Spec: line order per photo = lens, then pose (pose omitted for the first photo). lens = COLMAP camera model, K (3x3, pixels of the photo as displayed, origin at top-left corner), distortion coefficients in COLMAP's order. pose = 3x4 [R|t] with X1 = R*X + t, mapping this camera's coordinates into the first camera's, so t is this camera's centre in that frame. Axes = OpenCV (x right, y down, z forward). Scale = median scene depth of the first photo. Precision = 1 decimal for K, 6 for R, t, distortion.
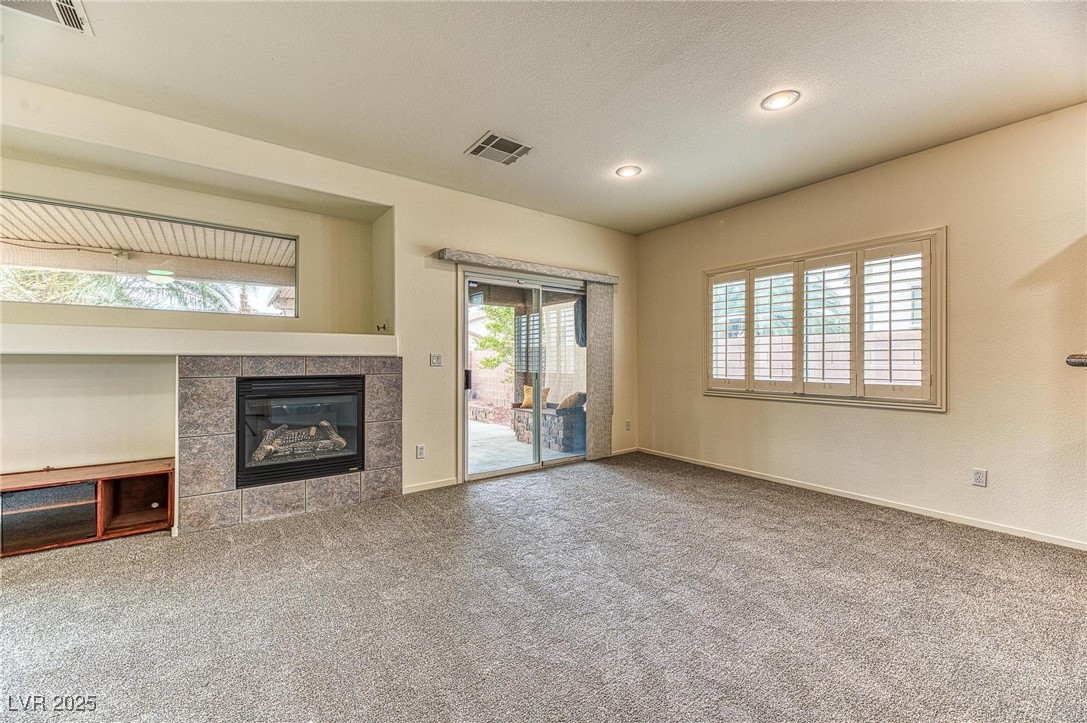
lens RADIAL K [[432.8, 0, 534.1], [0, 432.8, 361.8], [0, 0, 1]] dist [-0.001928, -0.000055]
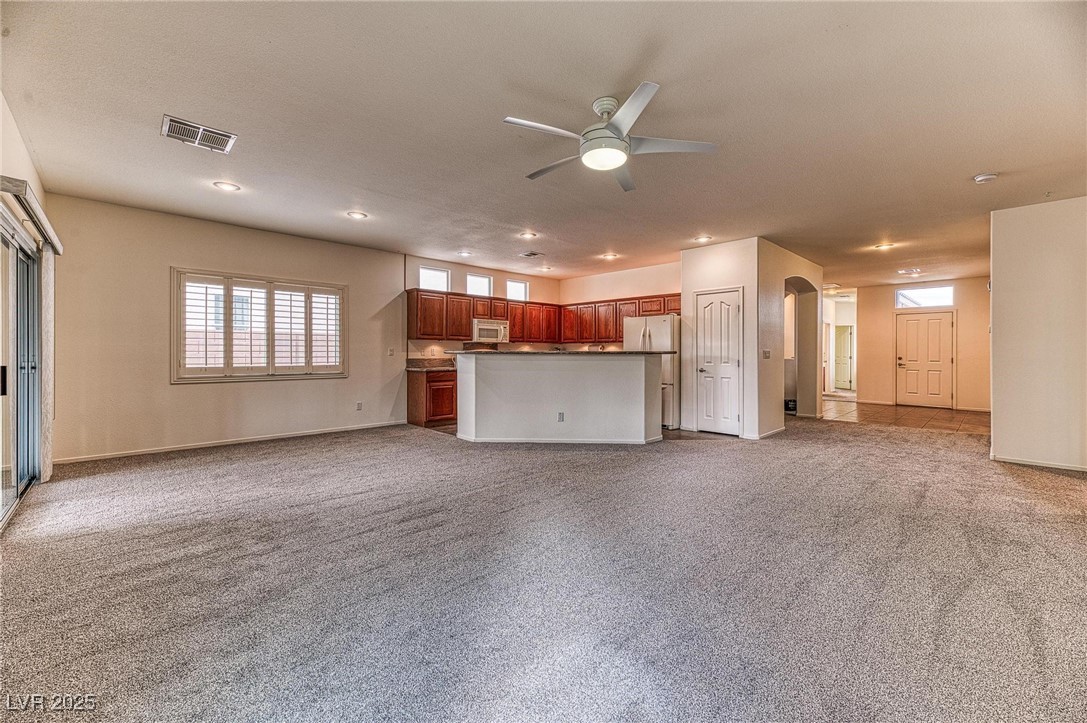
lens RADIAL K [[432.8, 0, 538.4], [0, 432.8, 351.6], [0, 0, 1]] dist [-0.001928, -0.000055]
pose [[-0.118579, -0.004636, 0.992934, -0.844796], [-0.006434, 0.999972, 0.003900, -0.013083], [-0.992924, -0.005926, -0.118606, 0.258848]]
